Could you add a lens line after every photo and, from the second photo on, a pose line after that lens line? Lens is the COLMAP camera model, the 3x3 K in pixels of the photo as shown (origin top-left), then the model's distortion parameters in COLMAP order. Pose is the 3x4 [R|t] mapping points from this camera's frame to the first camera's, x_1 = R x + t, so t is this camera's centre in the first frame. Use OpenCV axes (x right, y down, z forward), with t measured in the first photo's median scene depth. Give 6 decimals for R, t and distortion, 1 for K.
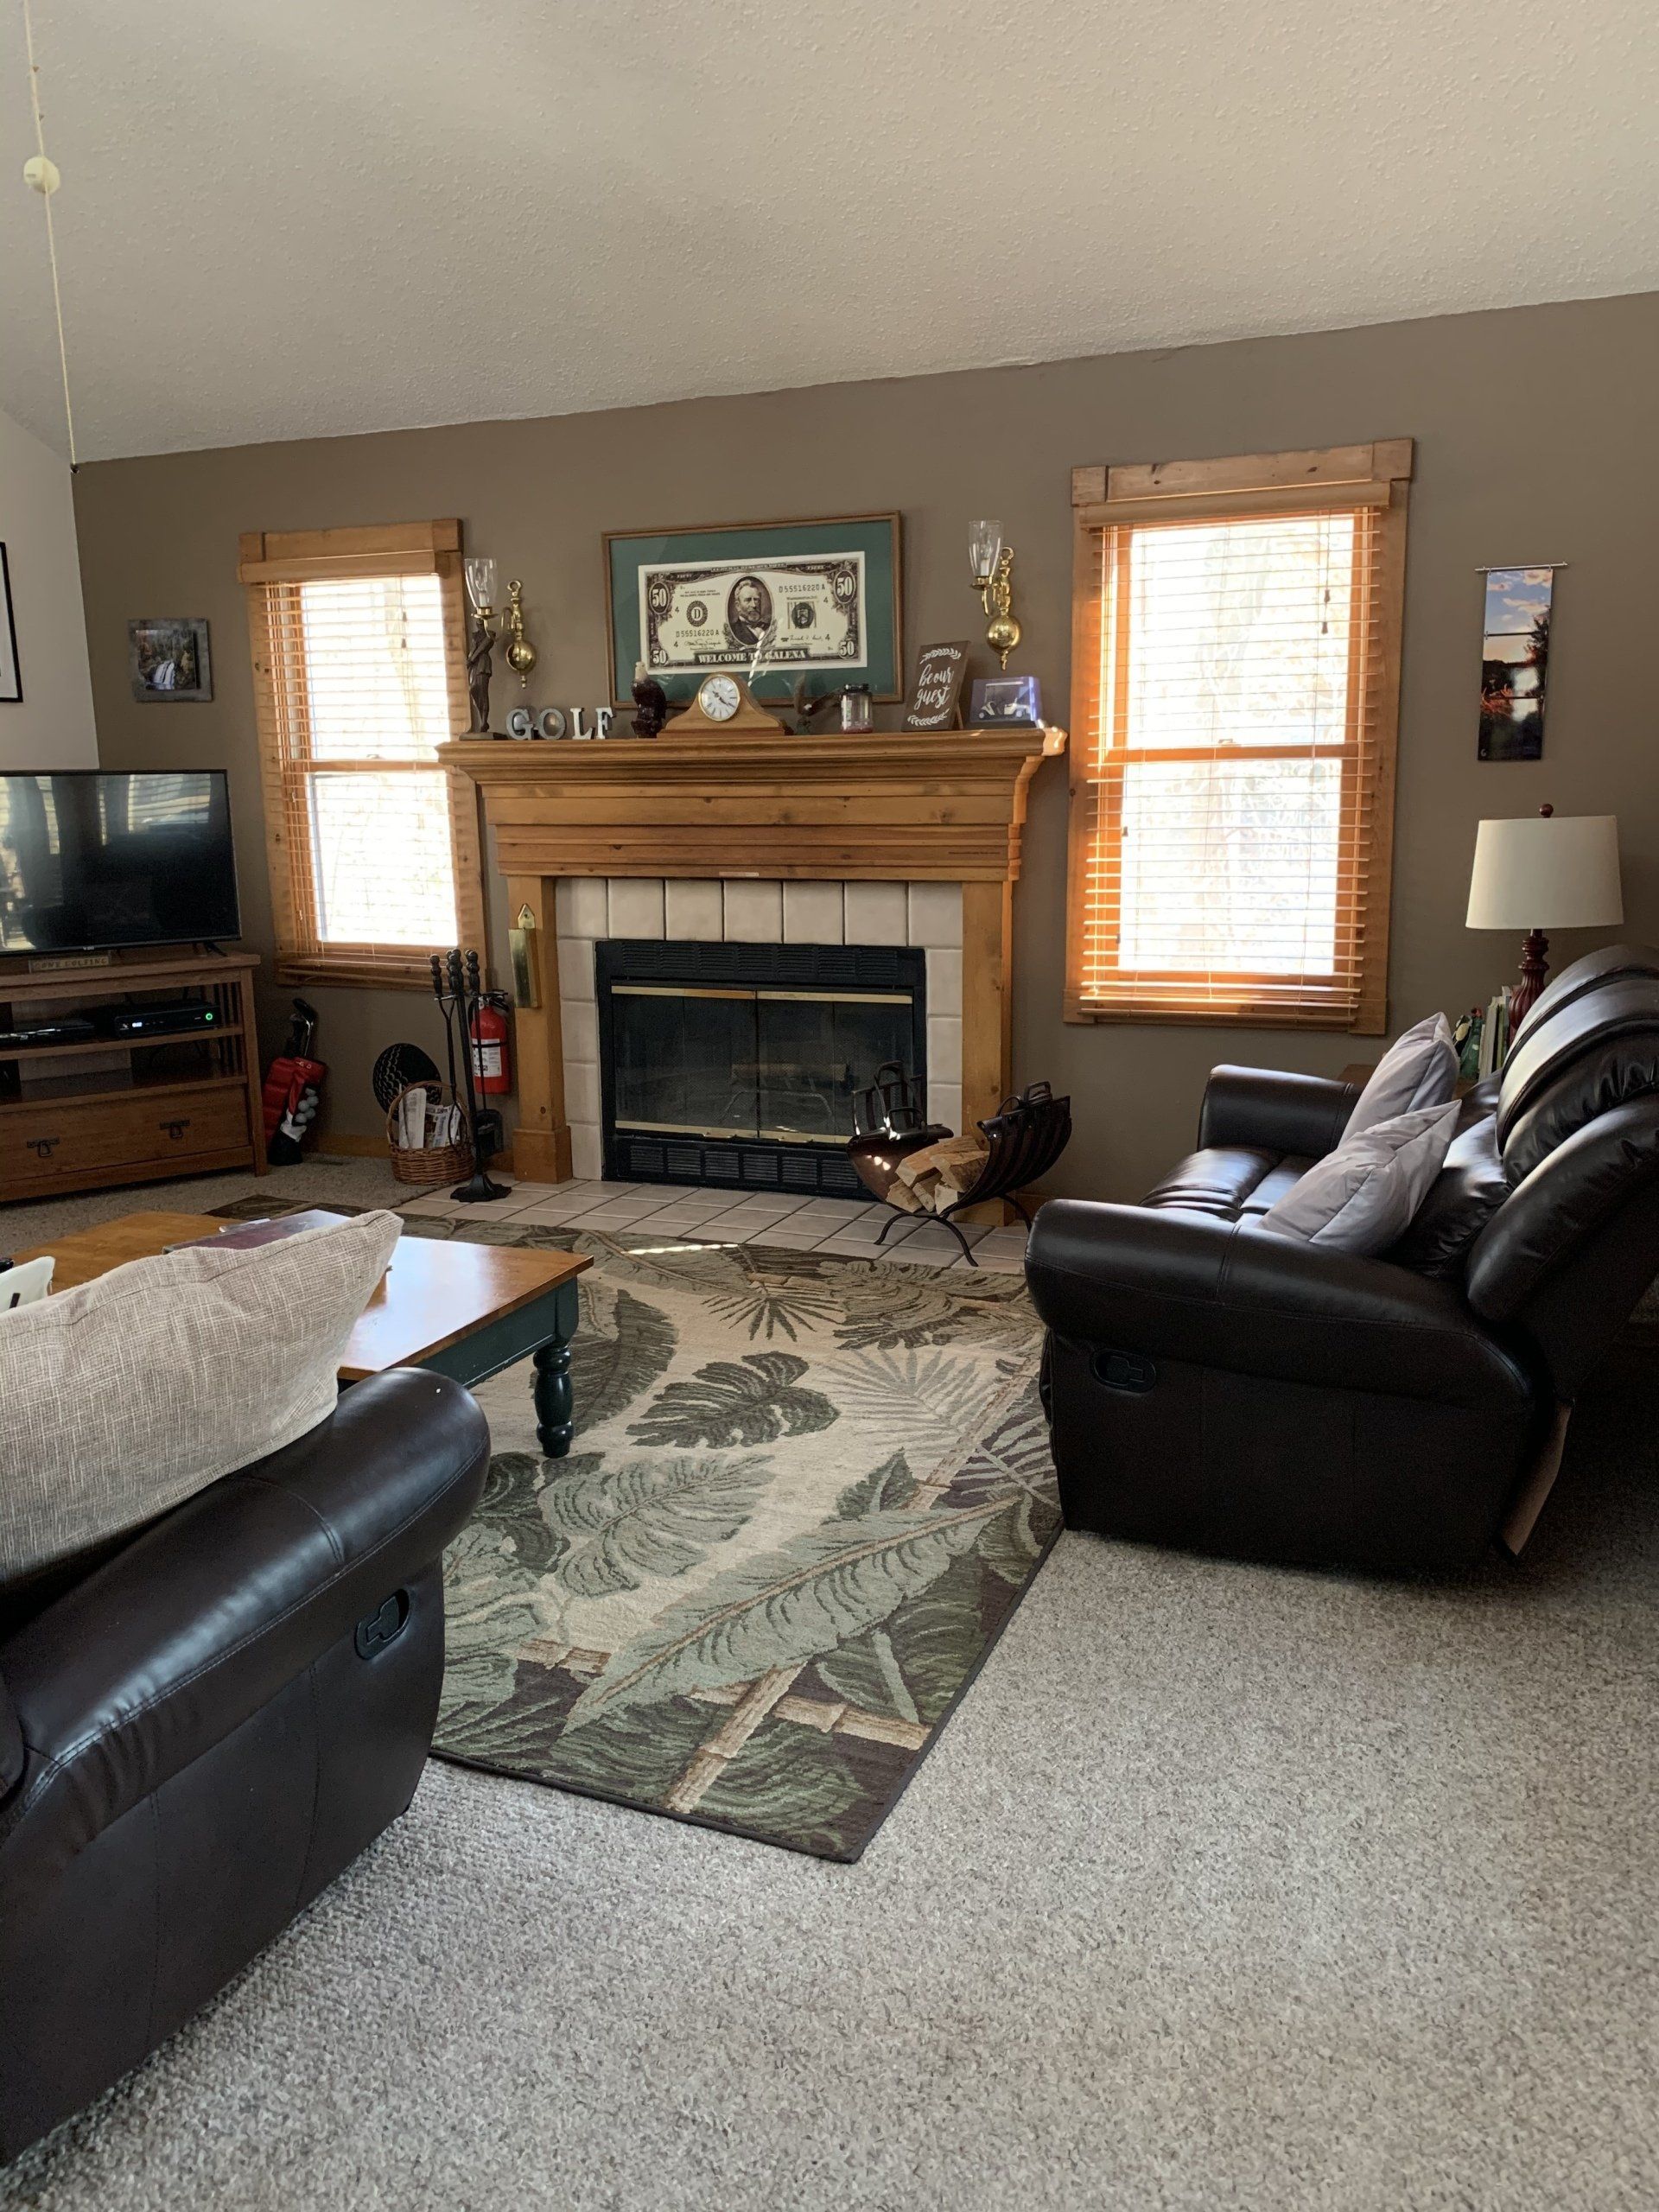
lens RADIAL K [[1688.7, 0, 829.0], [0, 1688.7, 1090.6], [0, 0, 1]] dist [0.153784, -0.391319]
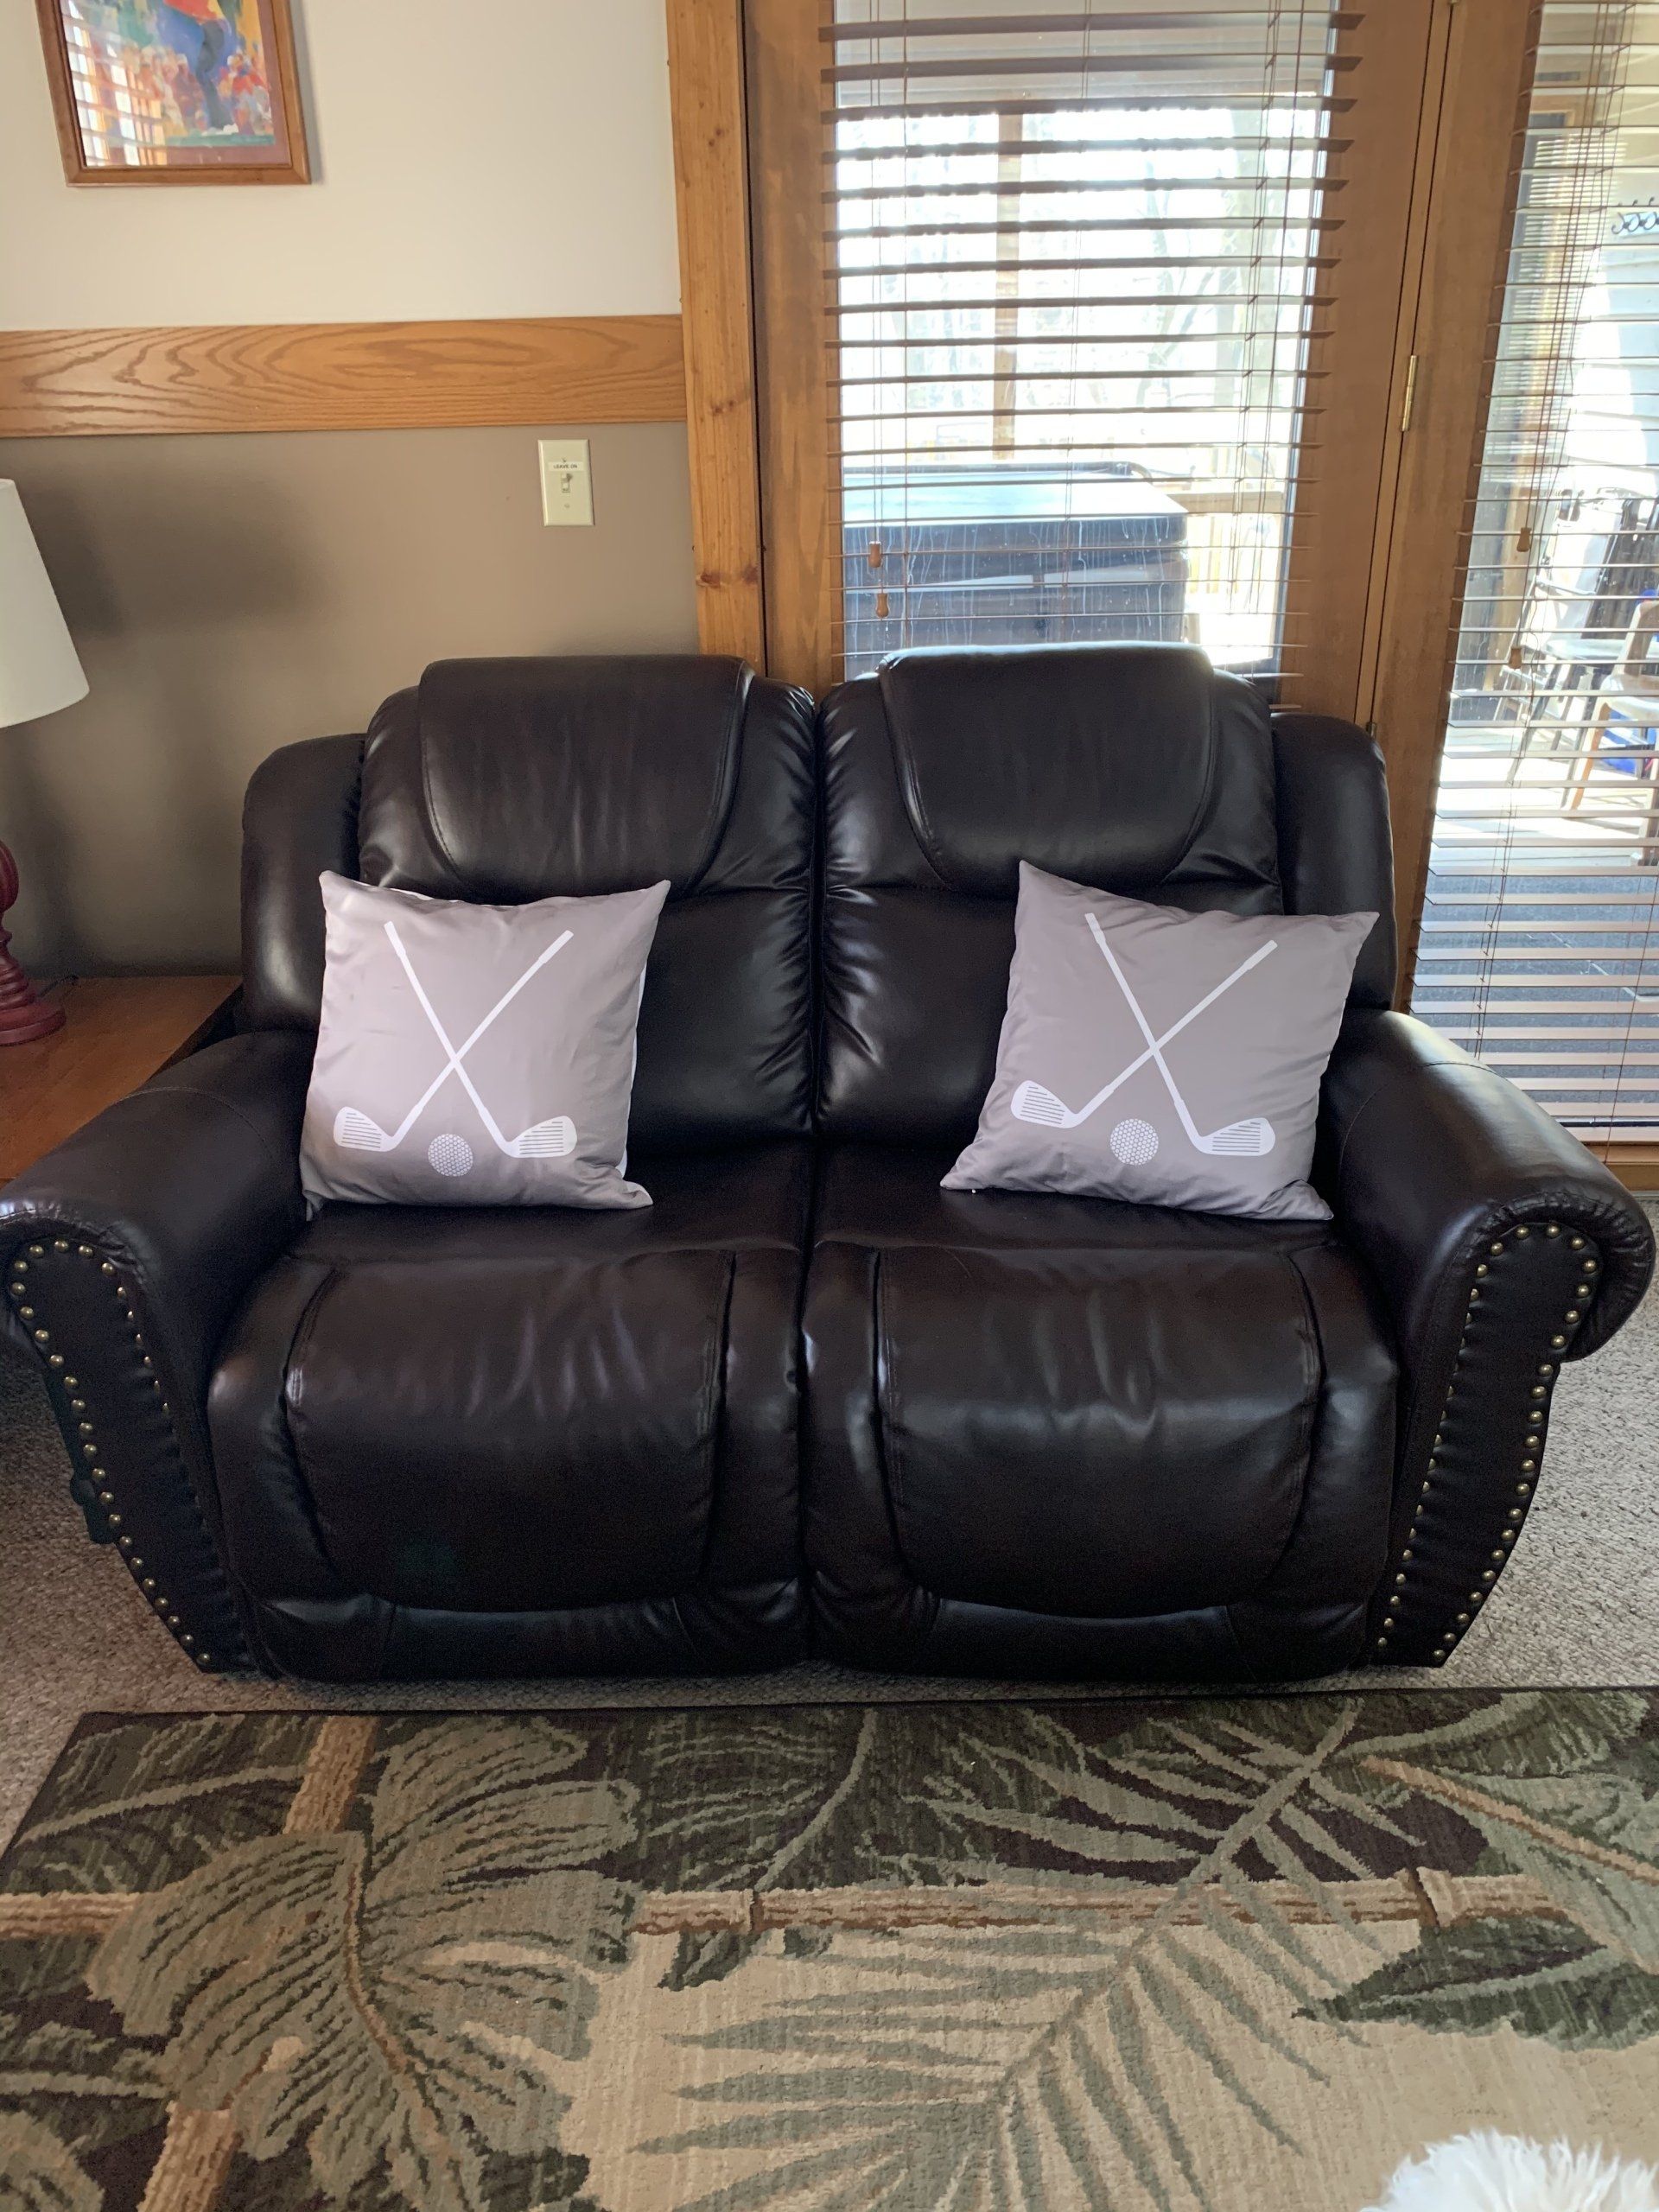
lens RADIAL K [[1664.6, 0, 819.6], [0, 1664.6, 1112.6], [0, 0, 1]] dist [0.002277, -0.004408]
pose [[-0.376093, -0.363468, 0.852317, -0.123992], [0.203167, 0.865119, 0.458577, -0.135733], [-0.904034, 0.345631, -0.251520, 0.751347]]
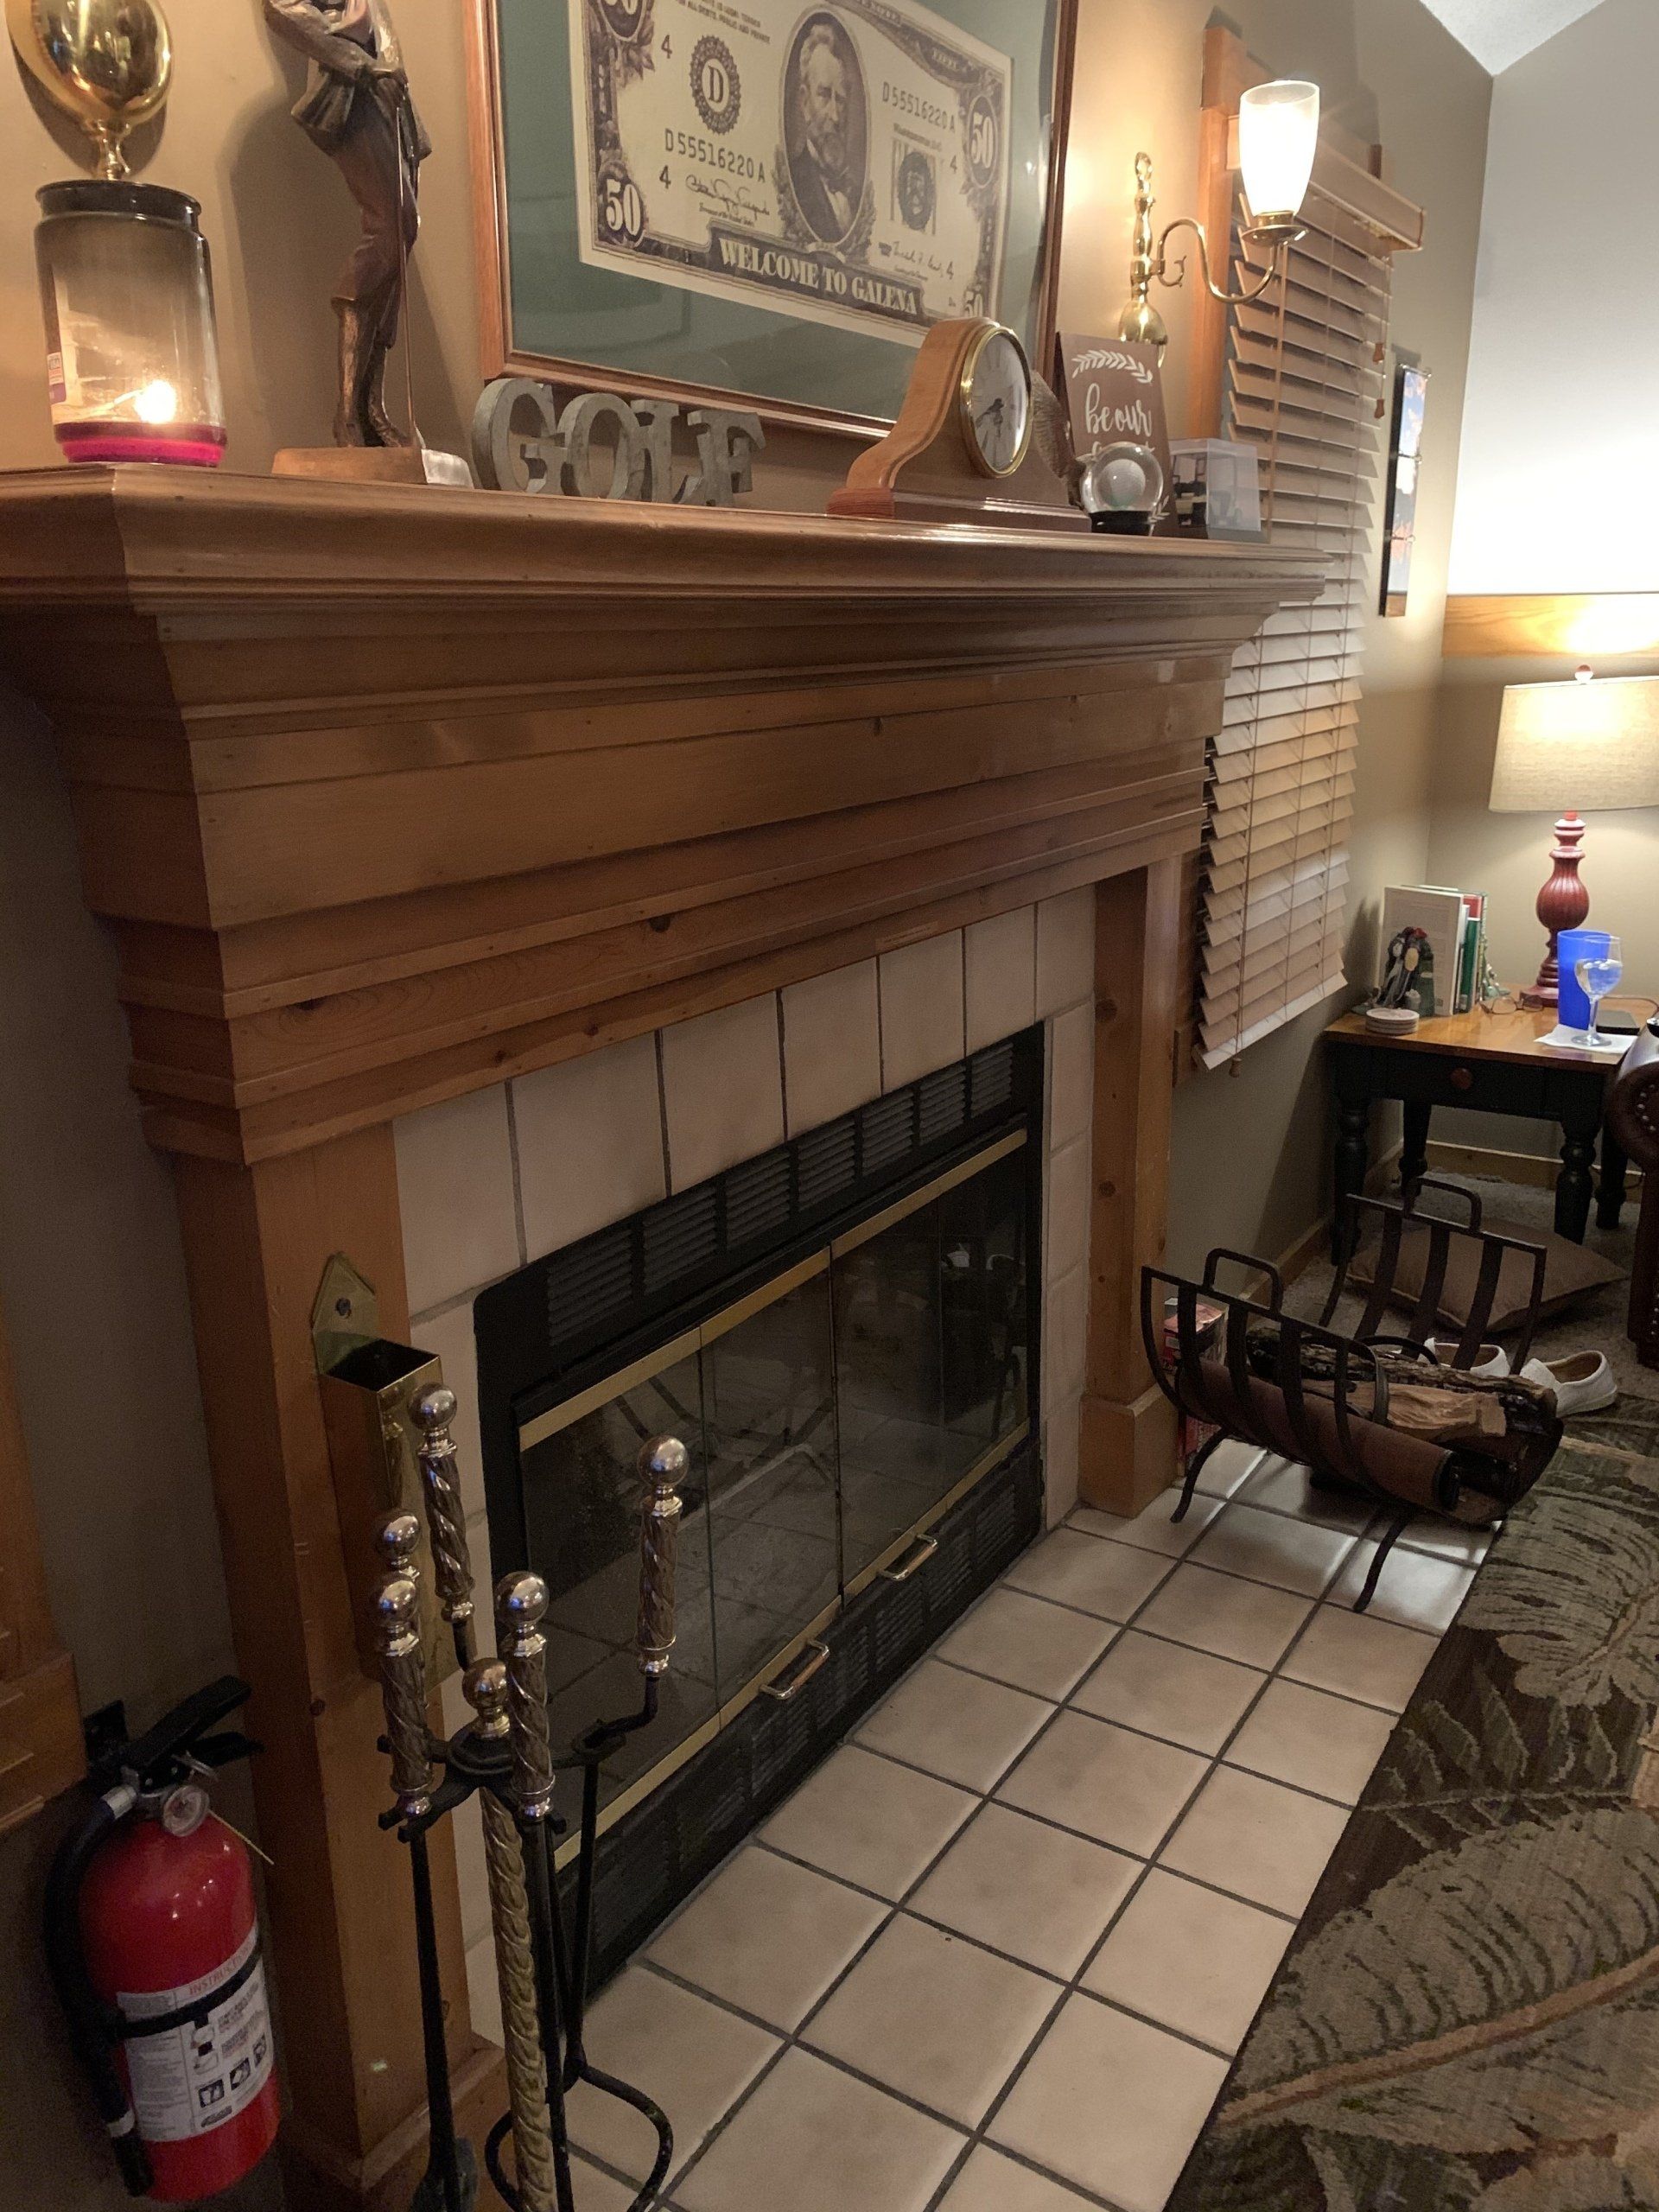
lens RADIAL K [[1711.9, 0, 830.7], [0, 1711.9, 1089.0], [0, 0, 1]] dist [0.009406, -0.005529]
pose [[0.161578, -0.252113, 0.954113, -0.400407], [0.188955, 0.956833, 0.220832, -0.179095], [-0.968602, 0.144602, 0.202241, 0.957536]]
